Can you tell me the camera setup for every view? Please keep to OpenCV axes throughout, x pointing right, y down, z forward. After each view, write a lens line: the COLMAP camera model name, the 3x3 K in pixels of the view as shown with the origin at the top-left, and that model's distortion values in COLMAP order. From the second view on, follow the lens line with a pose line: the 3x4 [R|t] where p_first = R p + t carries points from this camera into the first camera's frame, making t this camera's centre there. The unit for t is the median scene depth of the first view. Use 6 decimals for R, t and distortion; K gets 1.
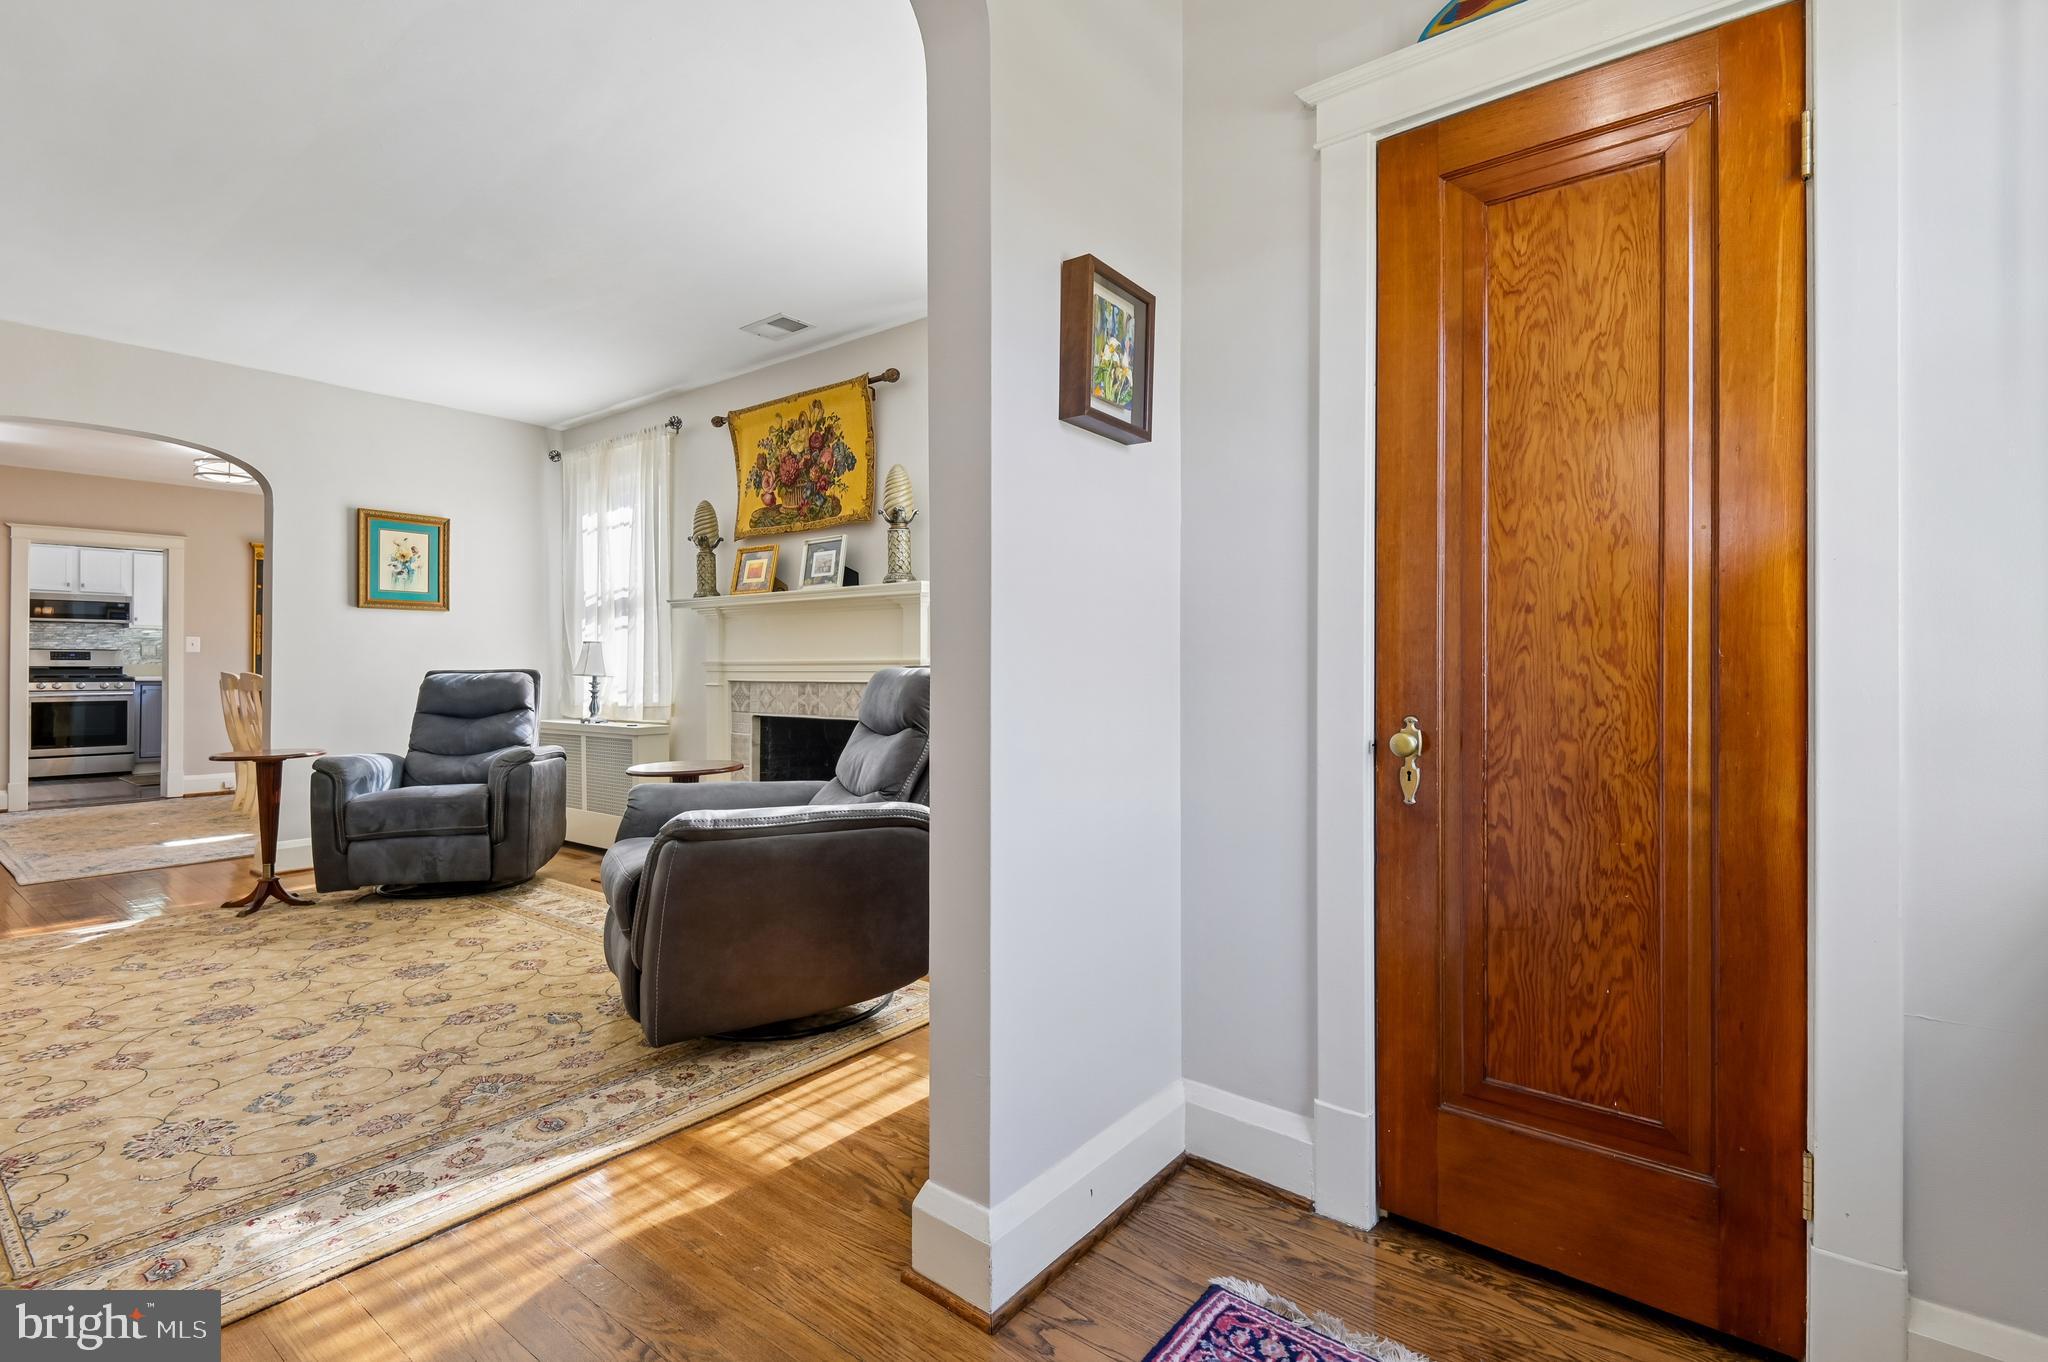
lens RADIAL K [[951.1, 0, 1043.5], [0, 951.1, 664.7], [0, 0, 1]] dist [0.025851, -0.018798]
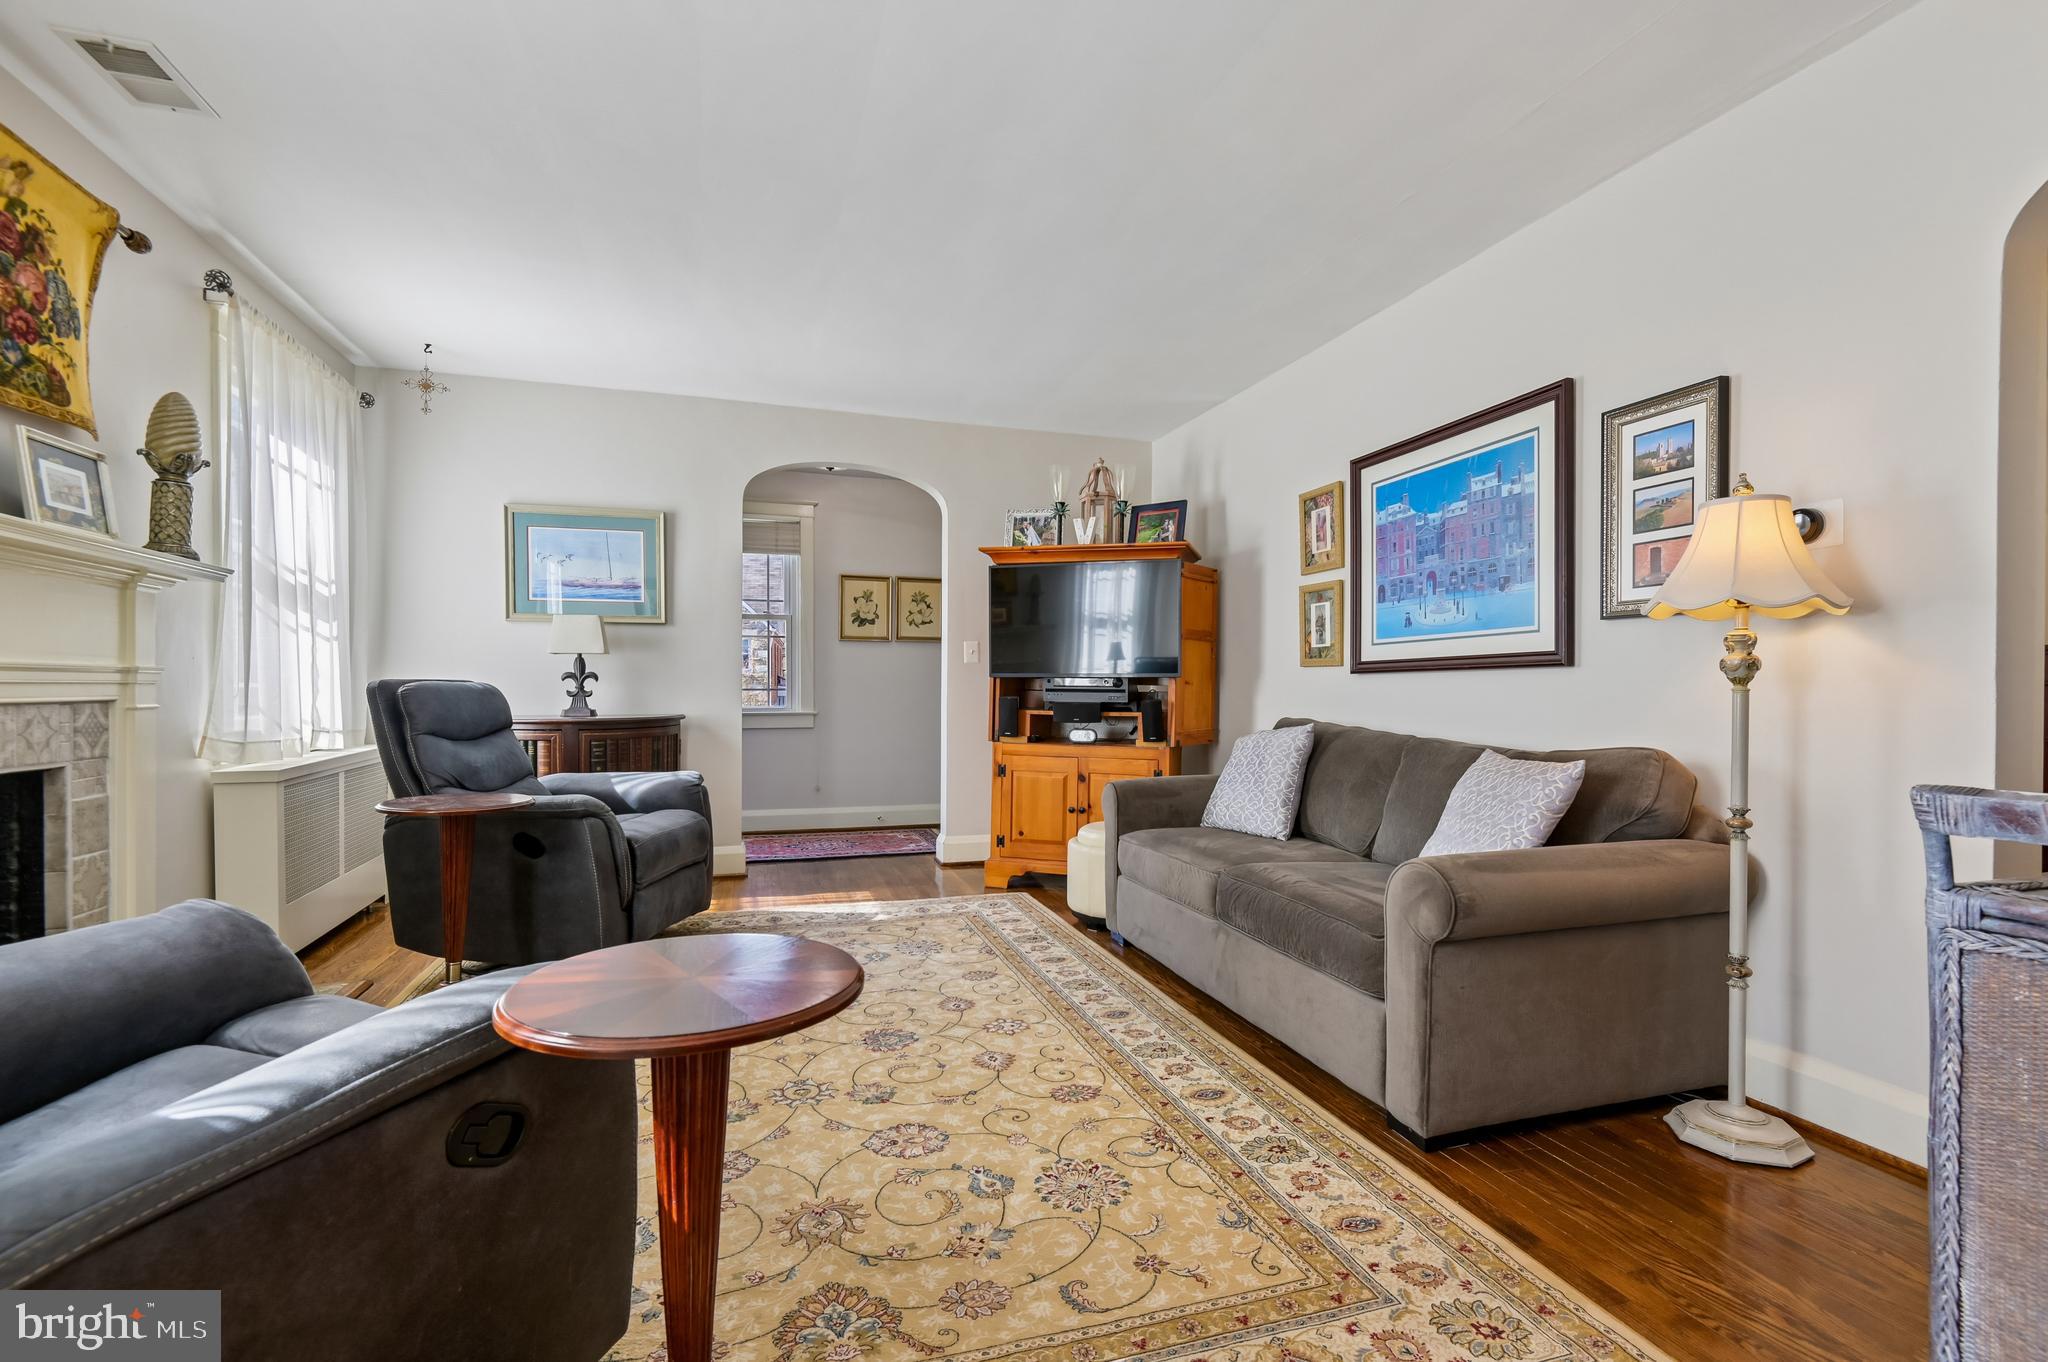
lens RADIAL K [[908.4, 0, 1025.0], [0, 908.4, 693.0], [0, 0, 1]] dist [0.009869, -0.008211]
pose [[-0.819188, -0.005505, 0.573499, -0.986250], [-0.006481, 0.999979, 0.000341, 0.009393], [-0.573489, -0.003437, -0.819206, 1.105121]]
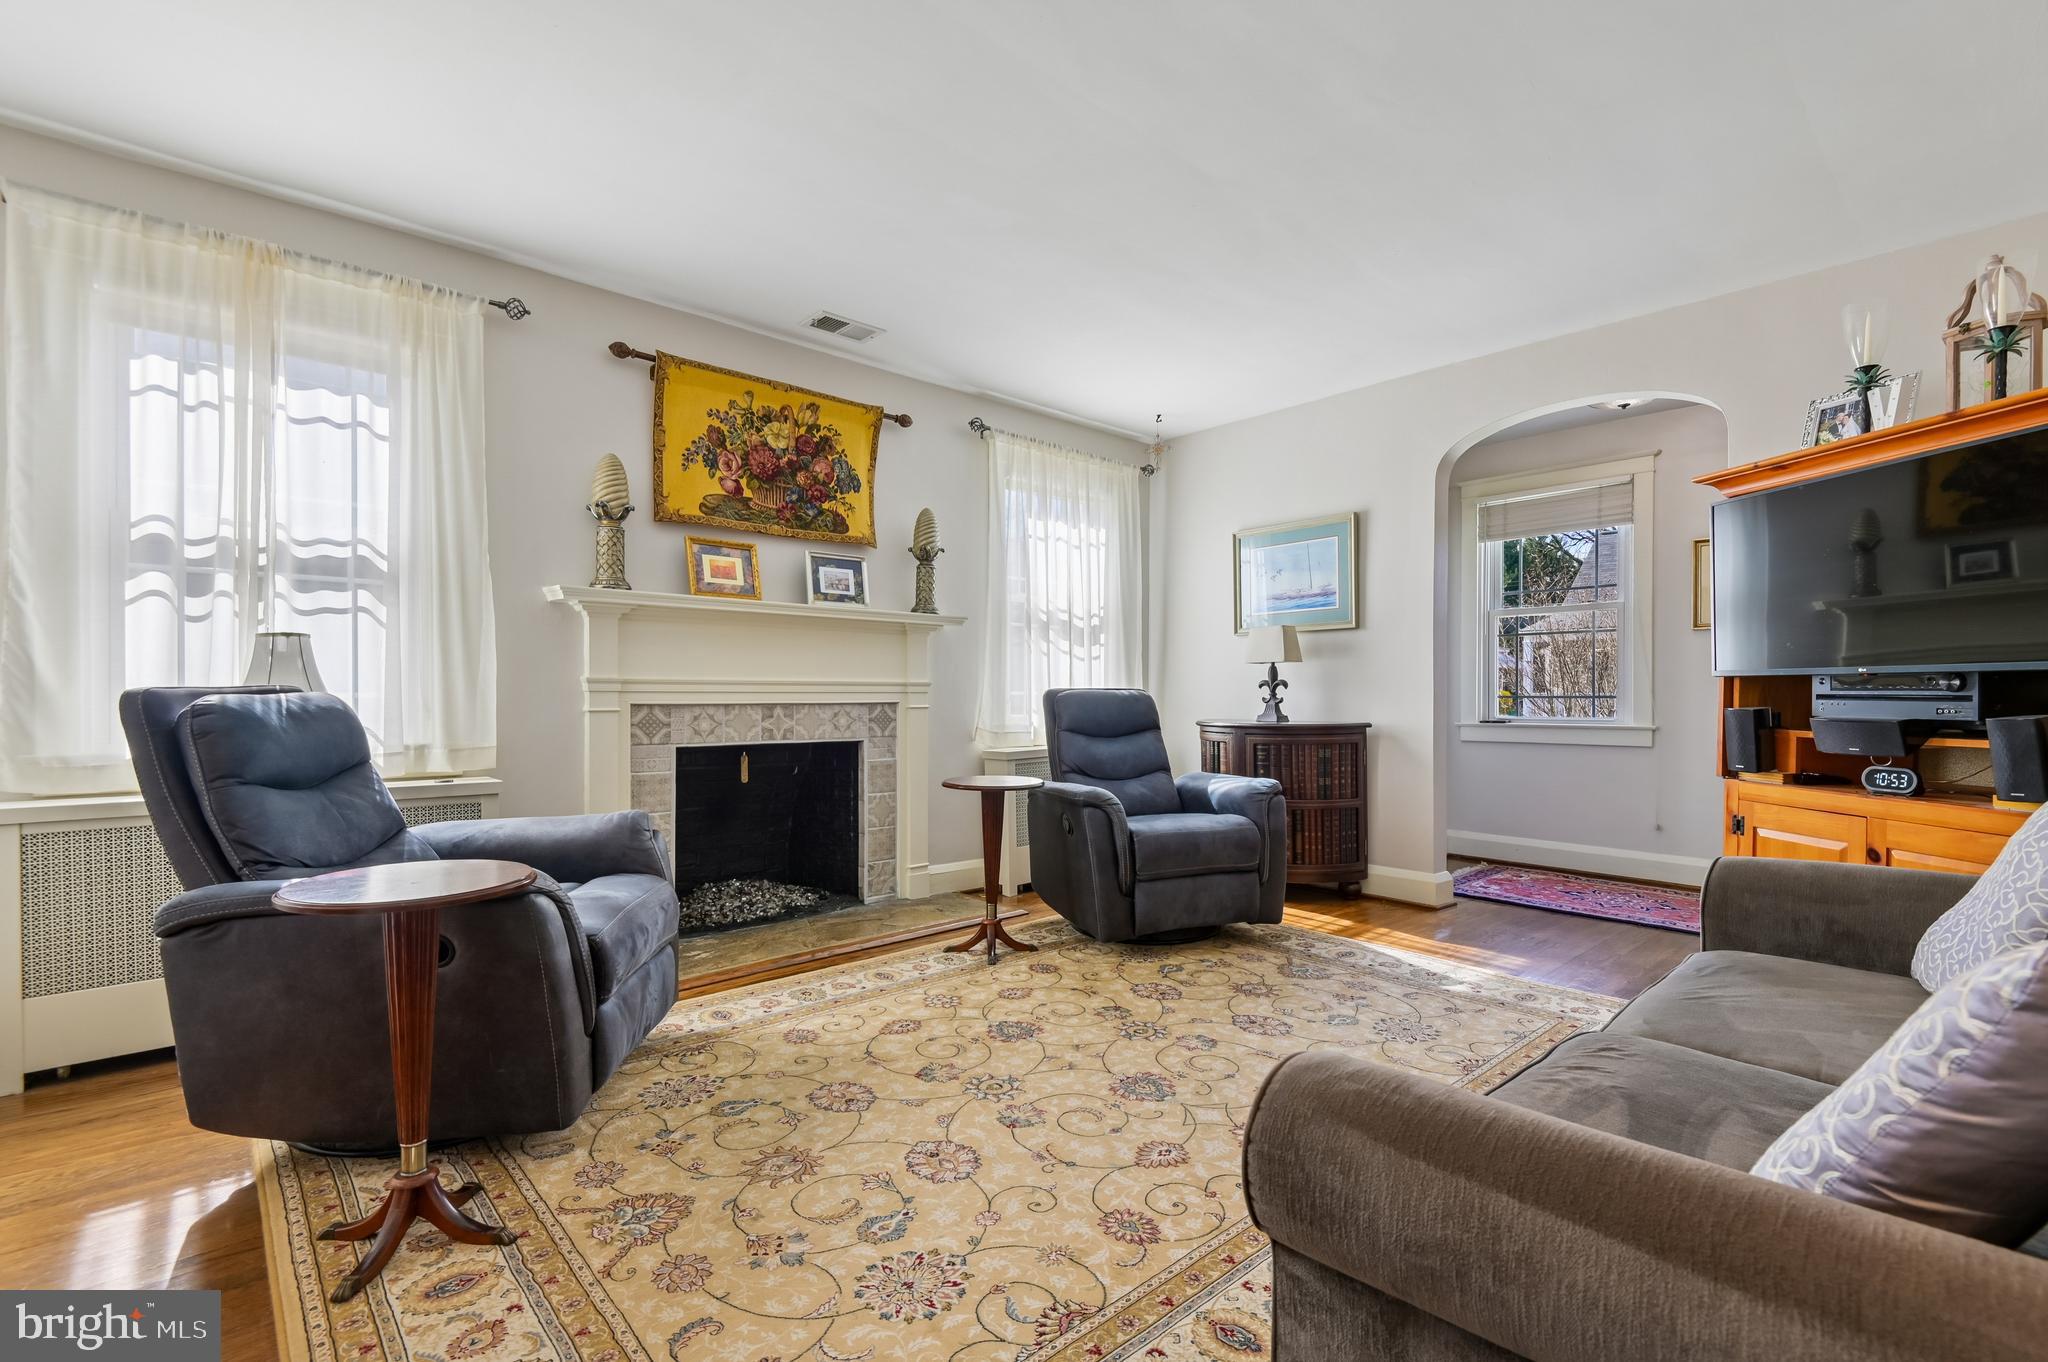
lens RADIAL K [[921.3, 0, 1054.4], [0, 921.3, 695.9], [0, 0, 1]] dist [0.057714, -0.050207]
pose [[0.160163, -0.001573, 0.987089, -1.119177], [-0.006747, 0.999974, 0.002688, 0.007170], [-0.987068, -0.007090, 0.160148, 0.625092]]
